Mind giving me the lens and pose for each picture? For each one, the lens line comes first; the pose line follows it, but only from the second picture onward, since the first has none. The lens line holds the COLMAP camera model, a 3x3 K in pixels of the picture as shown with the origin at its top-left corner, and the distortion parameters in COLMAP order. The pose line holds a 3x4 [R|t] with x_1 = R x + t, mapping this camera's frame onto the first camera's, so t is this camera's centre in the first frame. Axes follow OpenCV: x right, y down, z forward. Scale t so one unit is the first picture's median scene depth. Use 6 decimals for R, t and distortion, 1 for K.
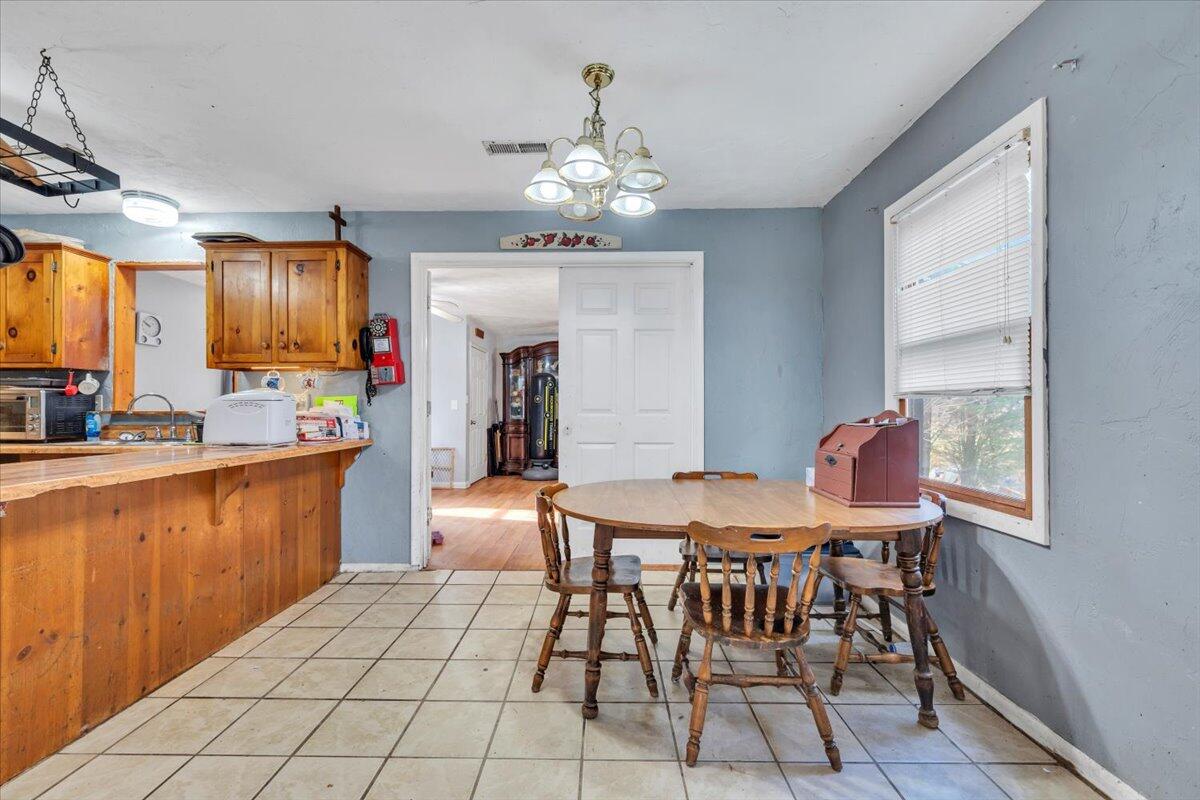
lens RADIAL K [[496.9, 0, 602.8], [0, 496.9, 406.3], [0, 0, 1]] dist [0.001018, 0.000144]
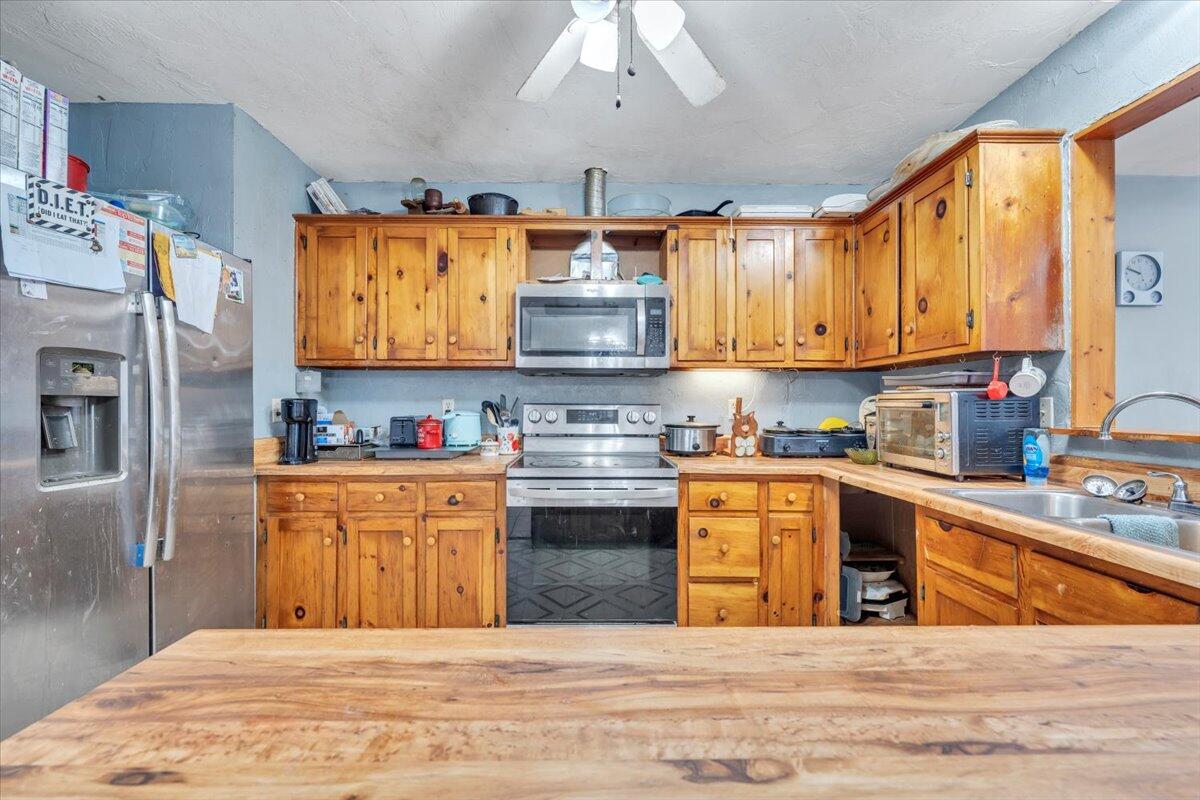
lens RADIAL K [[496.9, 0, 605.7], [0, 496.9, 401.1], [0, 0, 1]] dist [0.001018, 0.000144]
pose [[0.022433, -0.010308, -0.999695, -0.522802], [0.006081, 0.999930, -0.010174, -0.017285], [0.999730, -0.005851, 0.022494, 0.549692]]
